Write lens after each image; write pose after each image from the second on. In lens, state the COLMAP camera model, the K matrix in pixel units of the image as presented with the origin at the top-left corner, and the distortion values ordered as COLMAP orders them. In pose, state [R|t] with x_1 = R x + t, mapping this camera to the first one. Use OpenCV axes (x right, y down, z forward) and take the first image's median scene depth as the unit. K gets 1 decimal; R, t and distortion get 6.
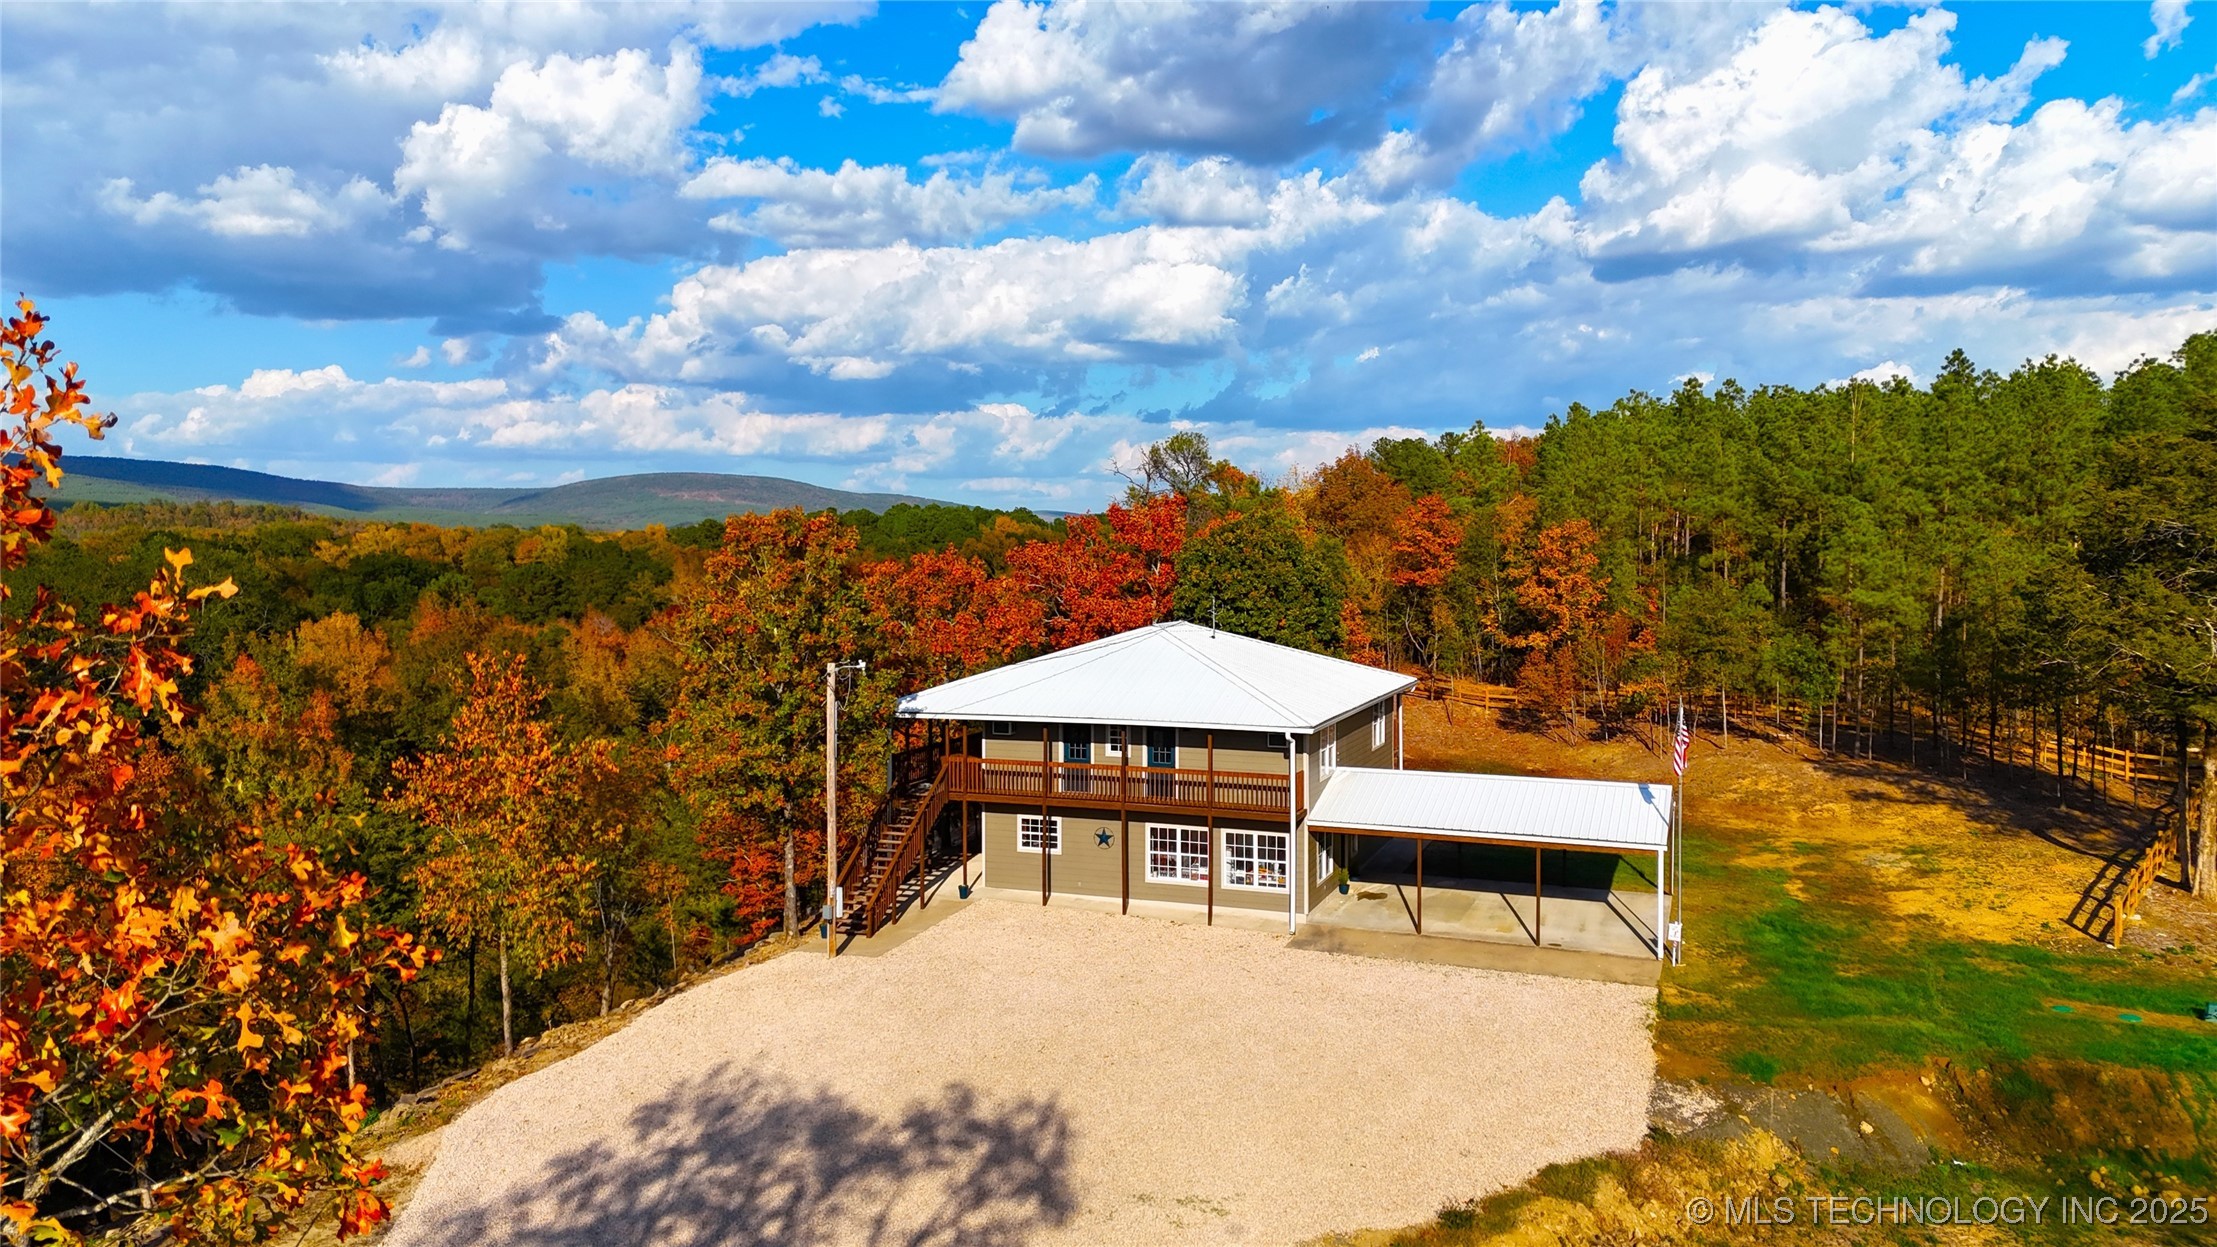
lens RADIAL K [[1616.1, 0, 1116.9], [0, 1616.1, 652.3], [0, 0, 1]] dist [0.087867, -0.104084]
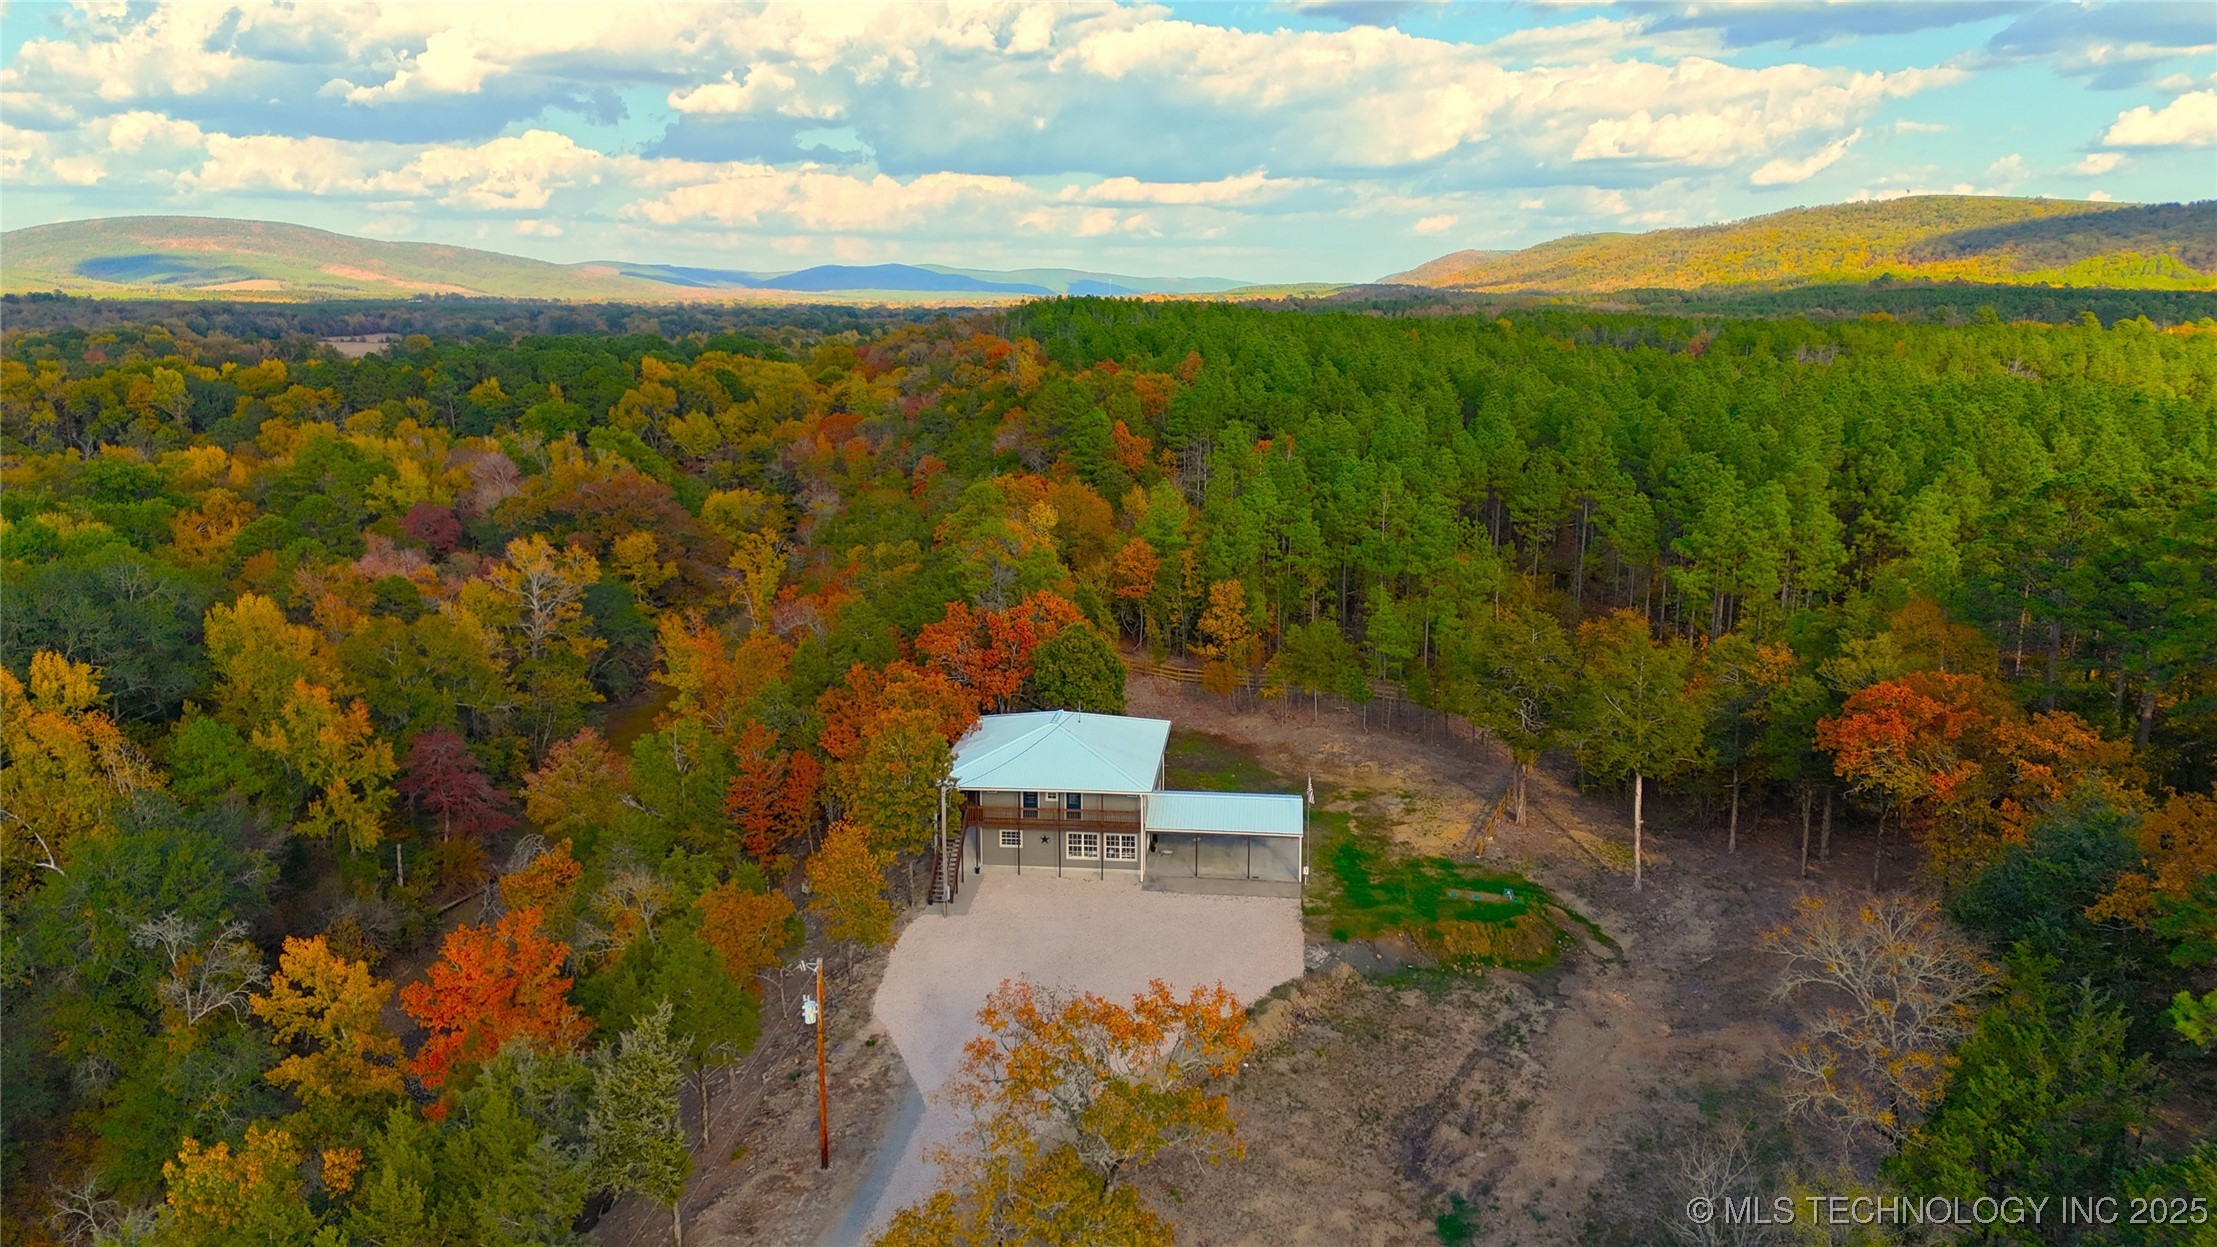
lens RADIAL K [[1618.2, 0, 1114.7], [0, 1618.2, 619.0], [0, 0, 1]] dist [0.090577, -0.107980]
pose [[0.967745, -0.049547, 0.247011, -0.437036], [0.017096, 0.991126, 0.131824, -0.454261], [-0.251351, -0.123350, 0.960004, -1.016494]]
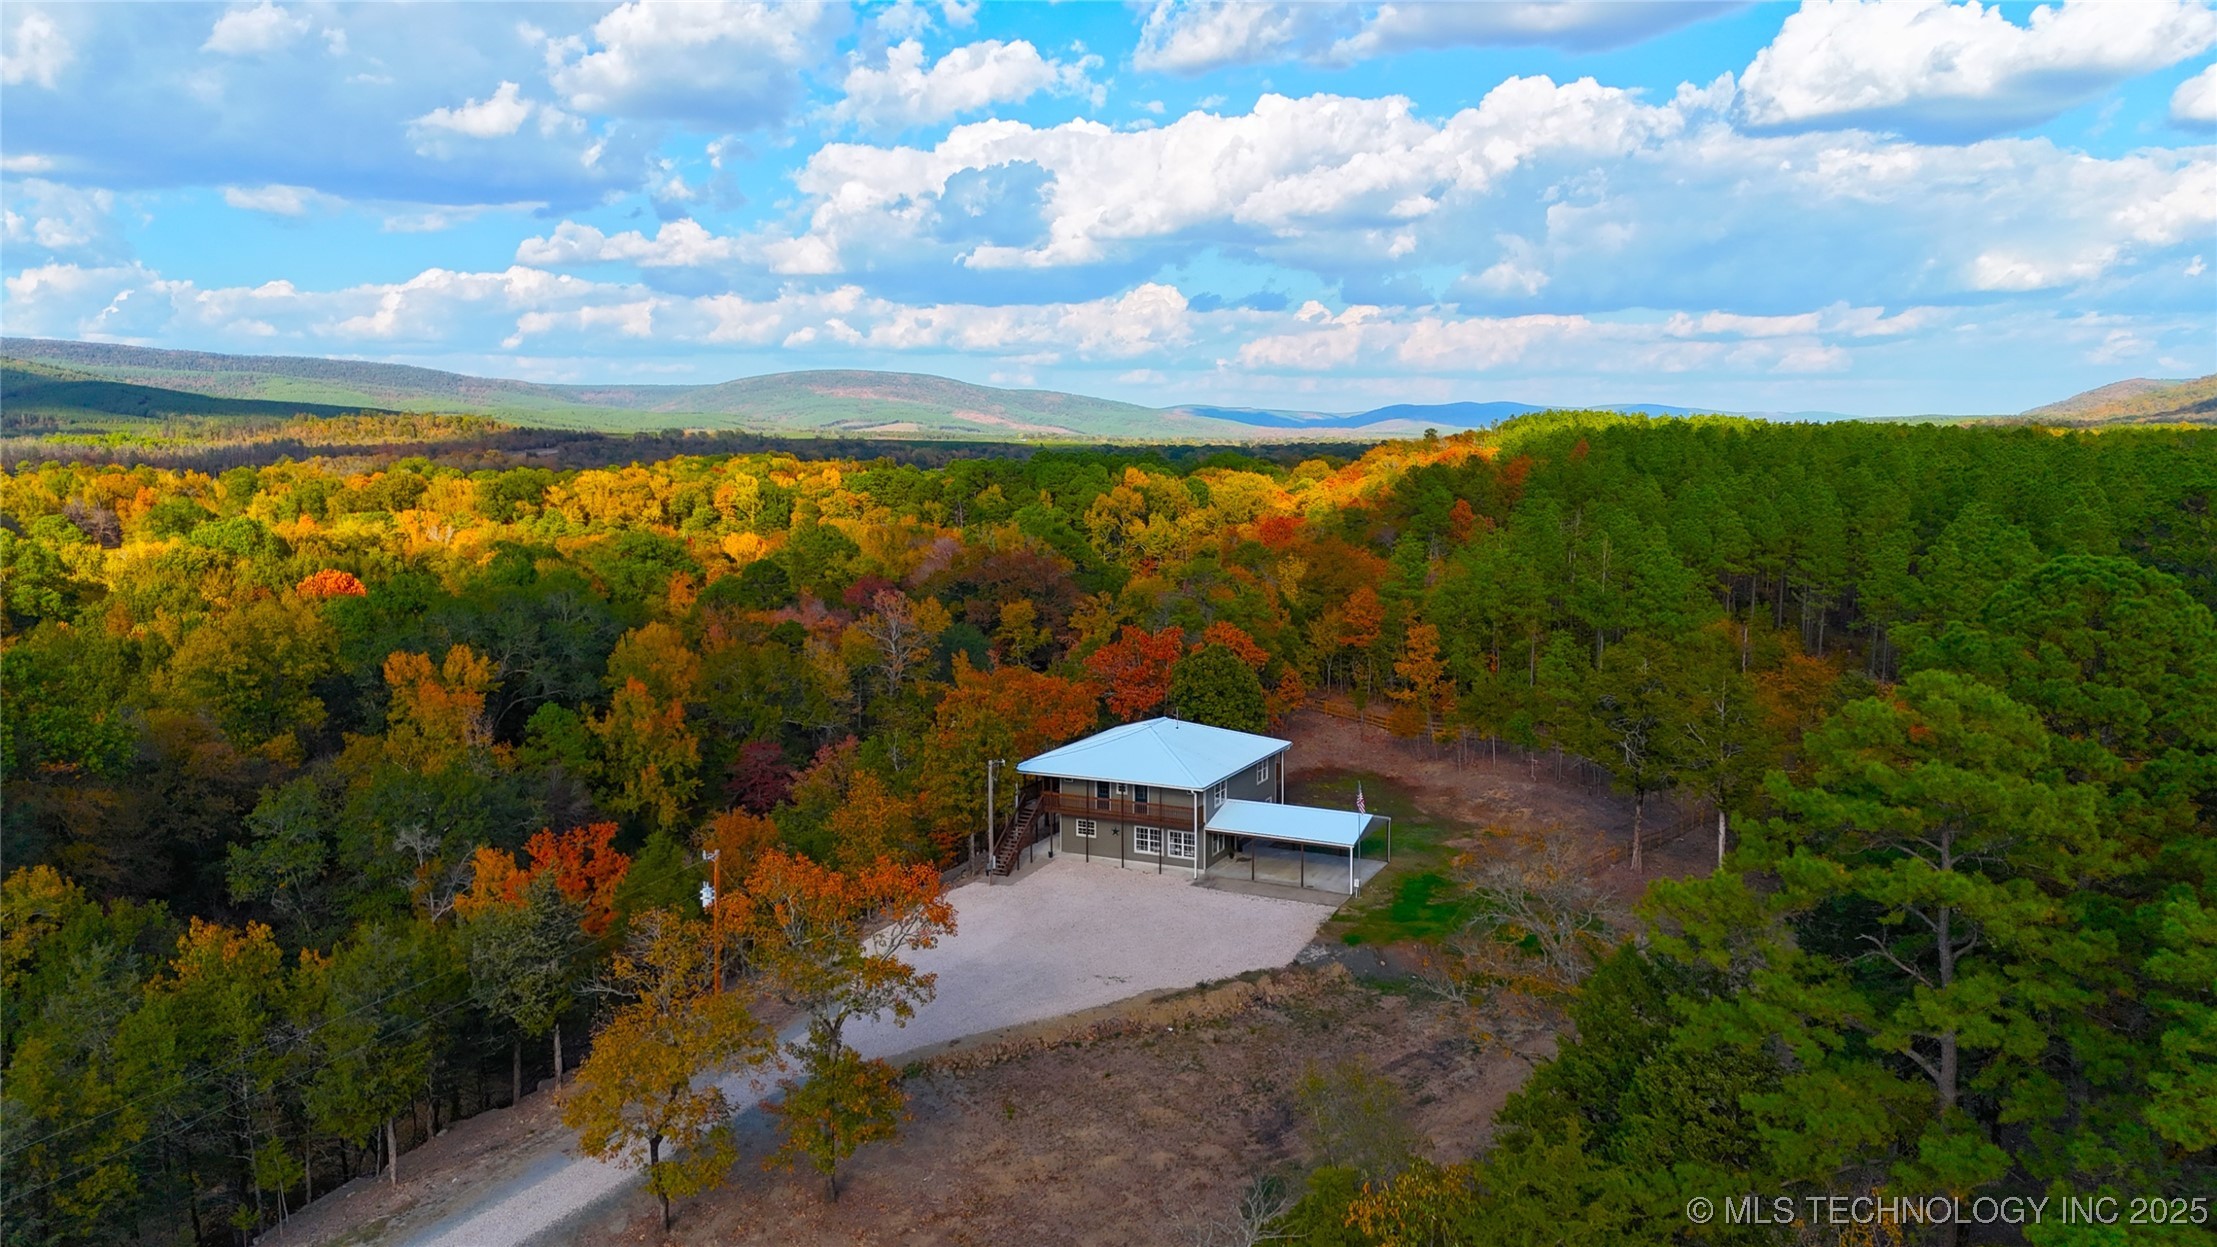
lens RADIAL K [[1618.2, 0, 1114.7], [0, 1618.2, 619.0], [0, 0, 1]] dist [0.090577, -0.107980]
pose [[0.995759, 0.009279, -0.091534, 0.193312], [-0.005044, 0.998911, 0.046390, -0.278089], [0.091864, -0.045732, 0.994721, -1.176290]]
